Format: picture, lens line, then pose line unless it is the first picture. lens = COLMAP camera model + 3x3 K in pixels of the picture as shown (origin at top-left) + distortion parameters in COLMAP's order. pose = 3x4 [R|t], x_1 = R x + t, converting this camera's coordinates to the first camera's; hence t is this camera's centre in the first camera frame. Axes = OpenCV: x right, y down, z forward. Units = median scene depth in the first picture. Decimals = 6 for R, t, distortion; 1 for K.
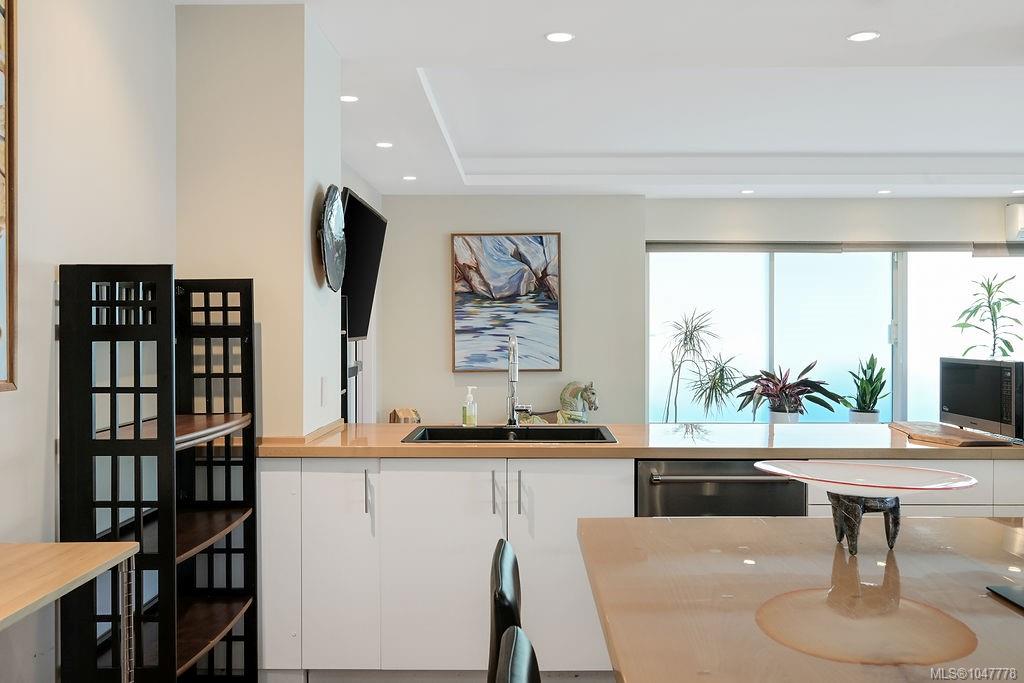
lens RADIAL K [[879.0, 0, 509.9], [0, 879.0, 339.0], [0, 0, 1]] dist [-0.002978, 0.005812]
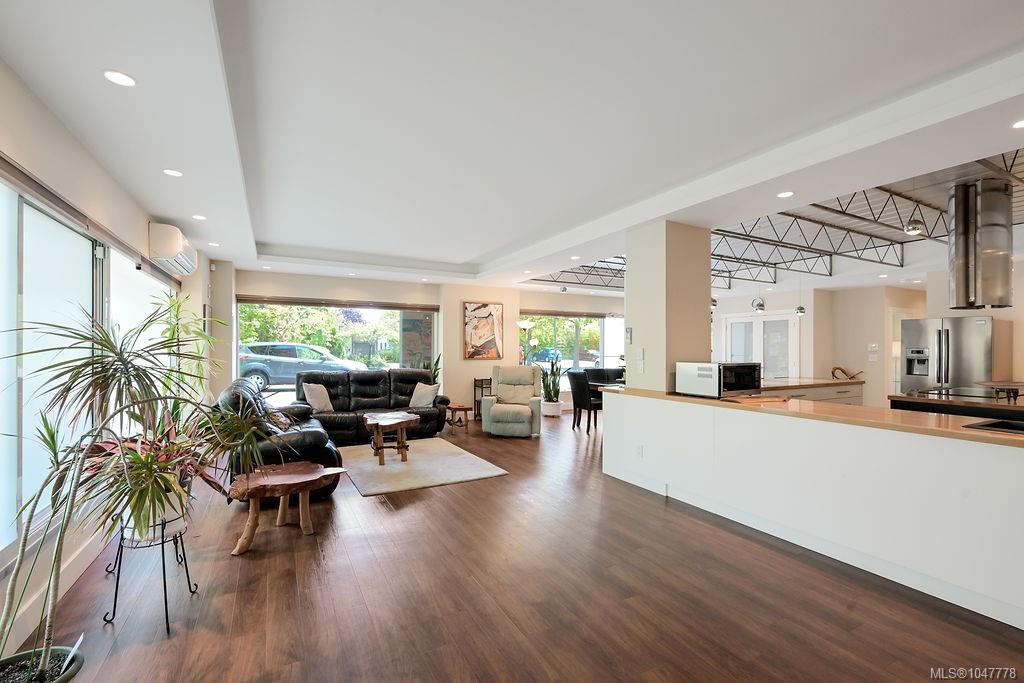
lens RADIAL K [[444.0, 0, 517.4], [0, 444.0, 347.9], [0, 0, 1]] dist [0.001444, 0.000148]
pose [[-0.494541, 0.000250, 0.869154, -0.168753], [0.008254, 0.999956, 0.004409, -0.027075], [-0.869115, 0.009354, -0.494521, 2.339728]]
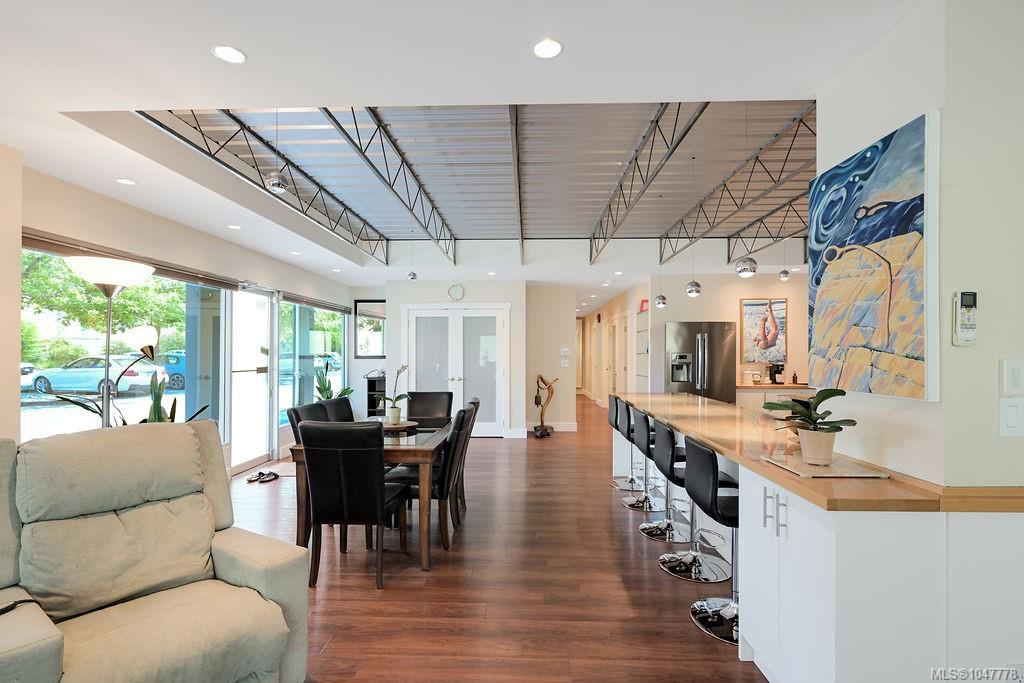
lens RADIAL K [[495.6, 0, 503.7], [0, 495.6, 352.5], [0, 0, 1]] dist [0.000077, -0.000228]
pose [[-0.999666, 0.001429, 0.025795, 1.410660], [0.001749, 0.999922, 0.012398, -0.031048], [-0.025775, 0.012439, -0.999590, 1.835630]]
